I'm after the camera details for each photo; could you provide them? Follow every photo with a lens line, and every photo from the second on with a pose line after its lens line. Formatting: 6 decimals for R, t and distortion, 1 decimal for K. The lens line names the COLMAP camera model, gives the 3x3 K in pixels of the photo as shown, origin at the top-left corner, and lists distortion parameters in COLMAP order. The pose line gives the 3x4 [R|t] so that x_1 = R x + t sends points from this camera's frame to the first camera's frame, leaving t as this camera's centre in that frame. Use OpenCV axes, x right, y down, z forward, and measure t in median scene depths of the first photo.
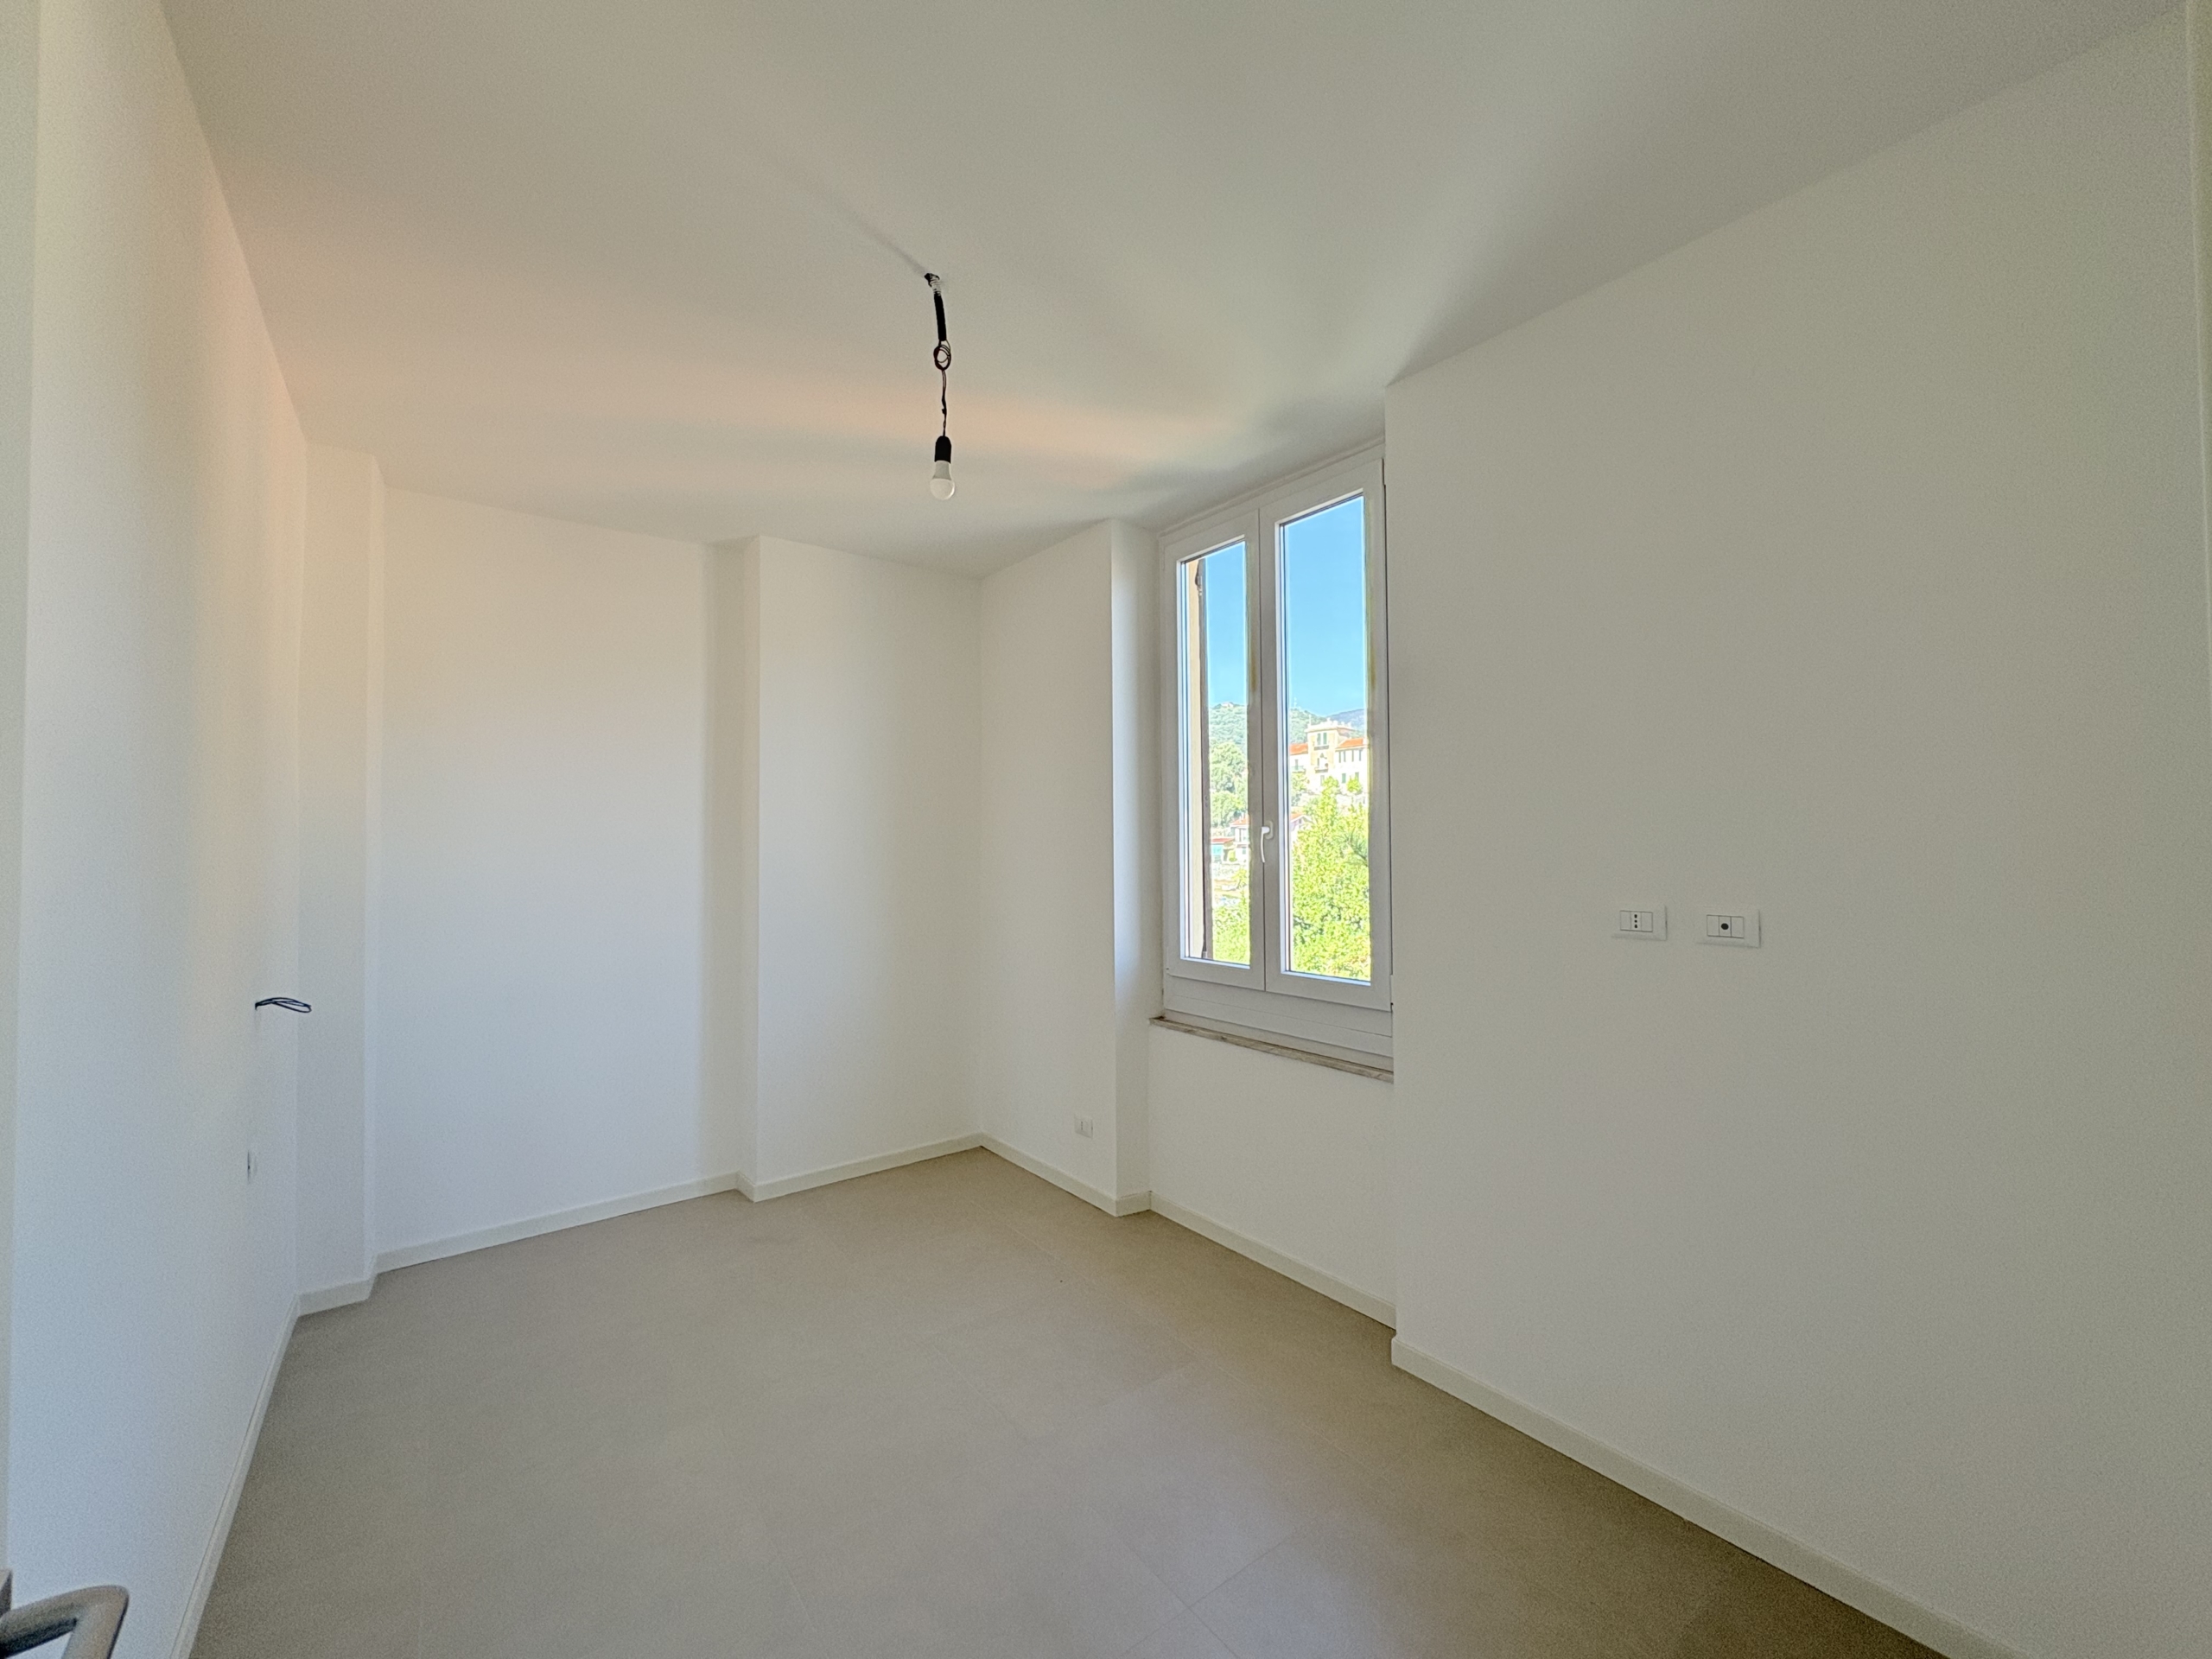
lens RADIAL K [[887.3, 0, 1107.6], [0, 887.3, 825.4], [0, 0, 1]] dist [0.002461, -0.000049]
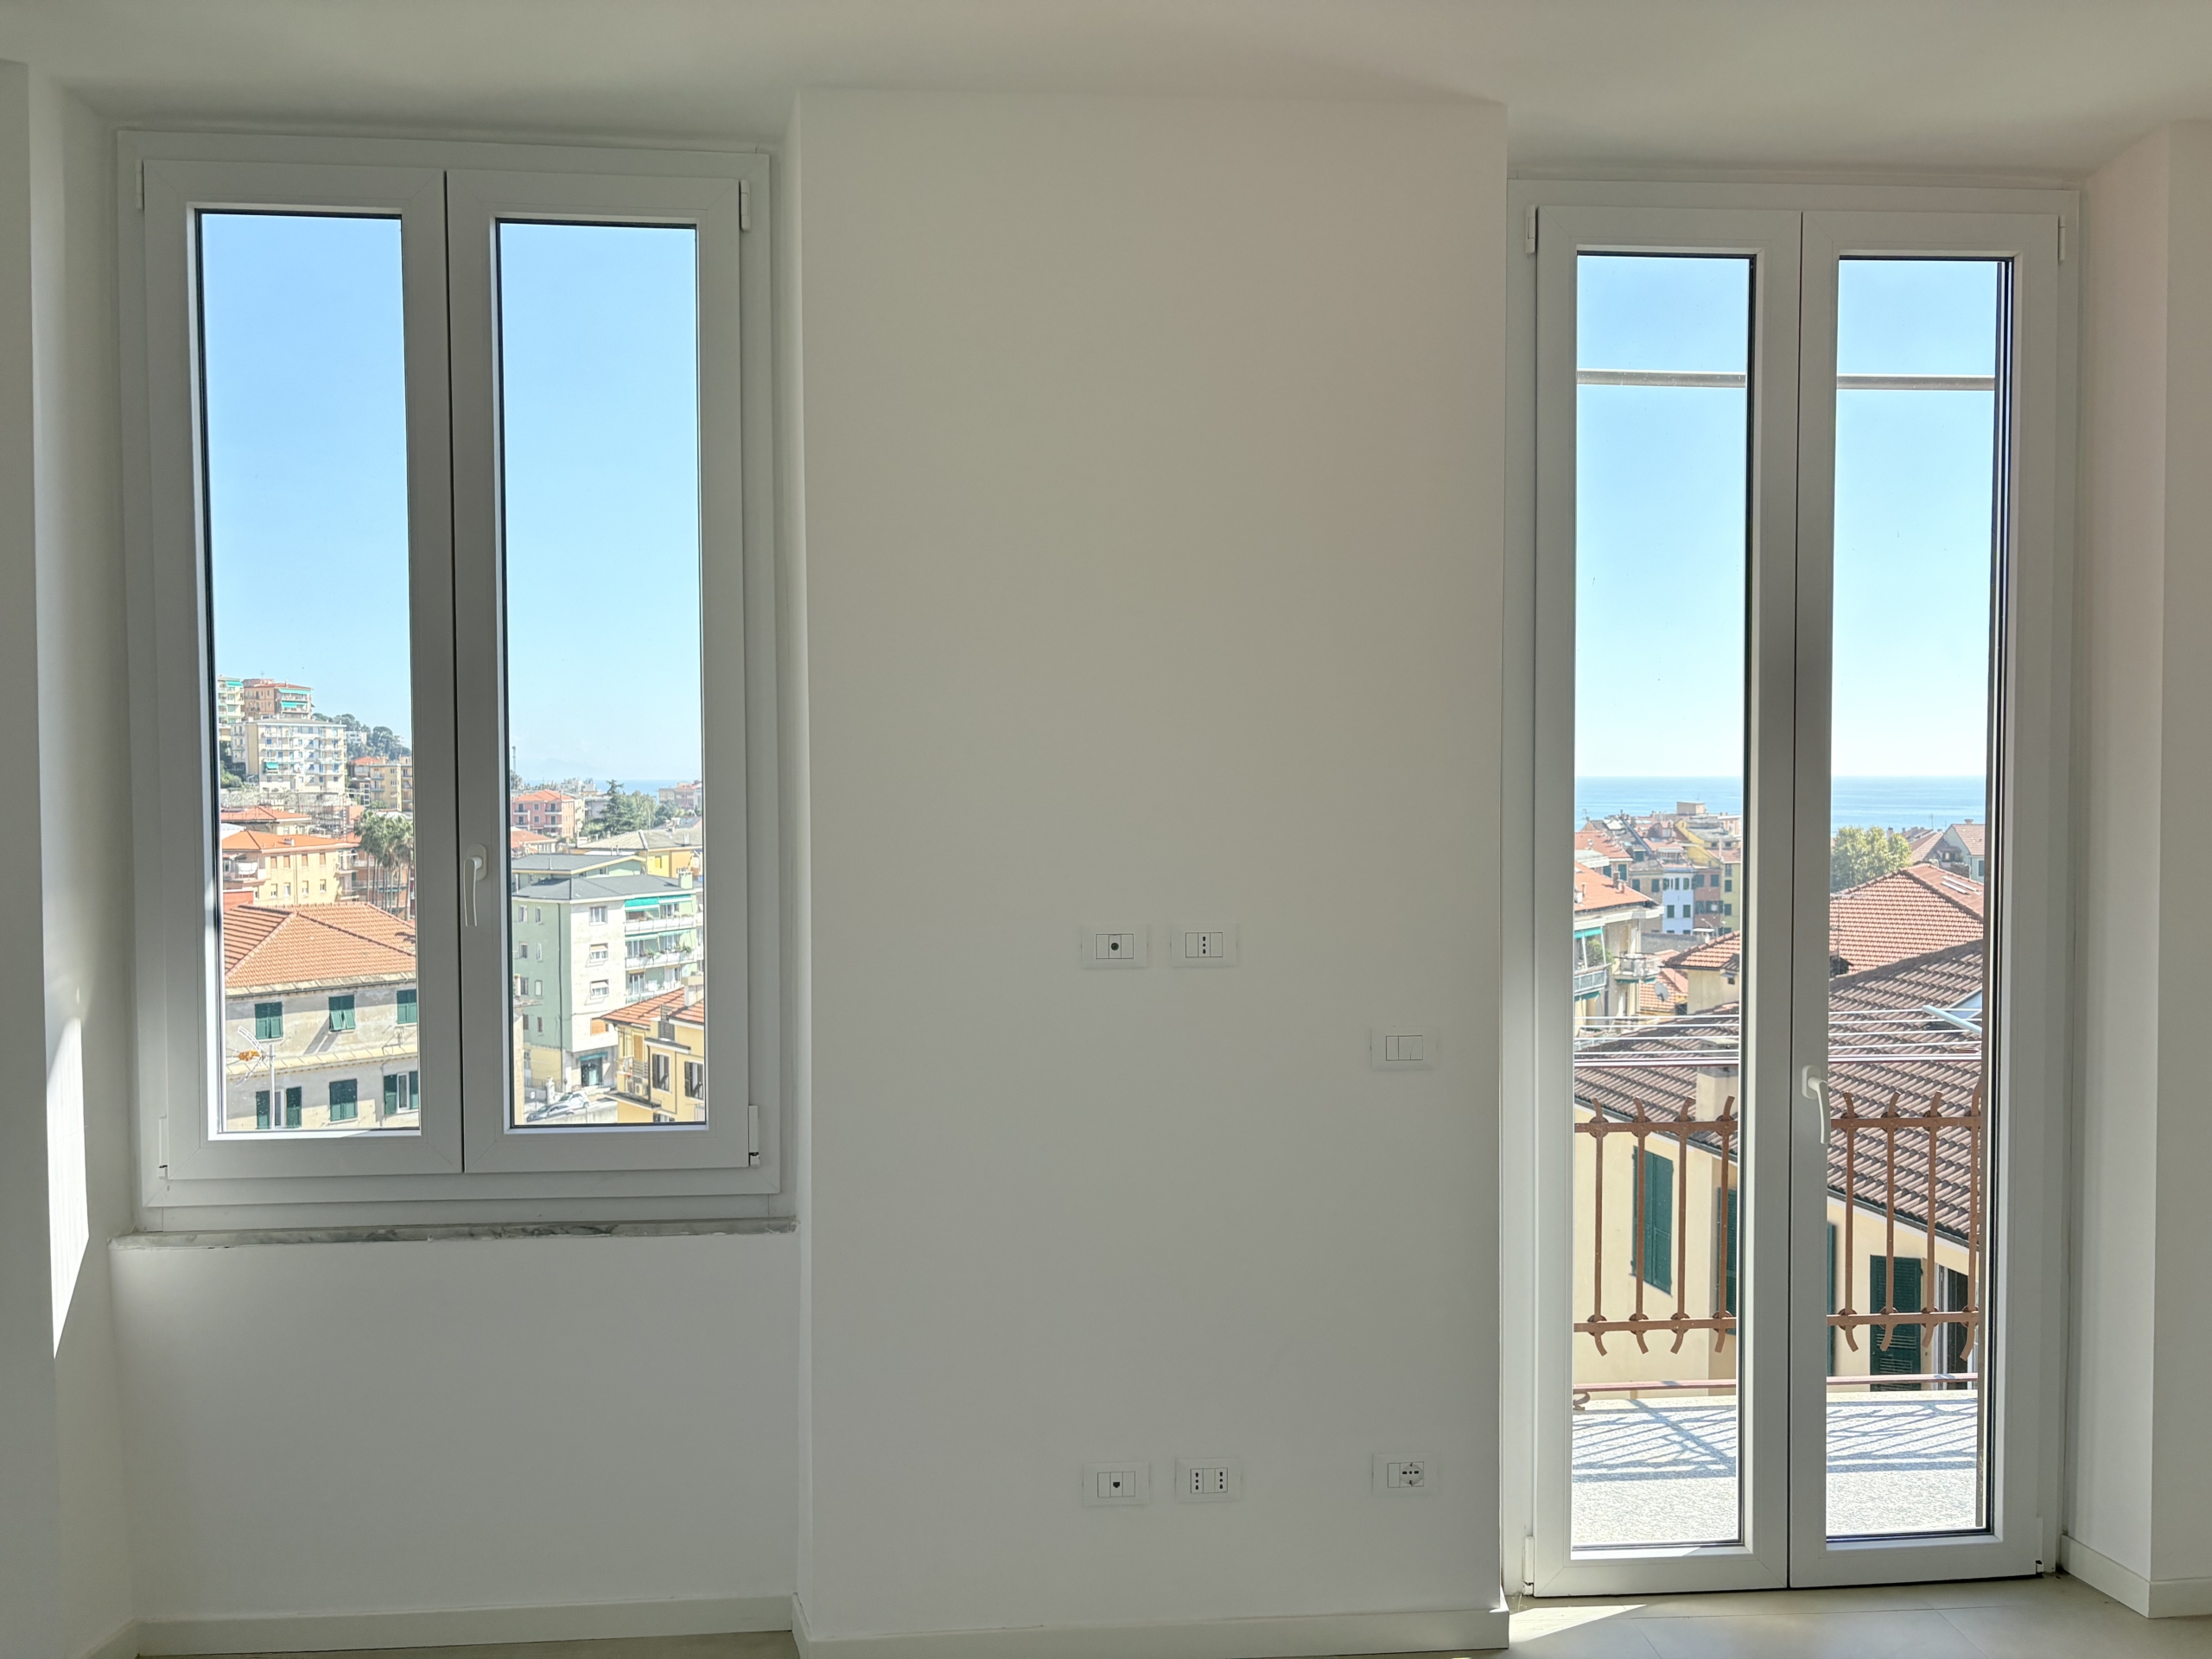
lens RADIAL K [[1673.7, 0, 1106.0], [0, 1673.7, 829.5], [0, 0, 1]] dist [0.035241, -0.001564]
pose [[0.532184, -0.006453, 0.846604, -0.554374], [-0.017156, 0.999683, 0.018404, -0.017628], [-0.846455, -0.024318, 0.531904, 0.201293]]
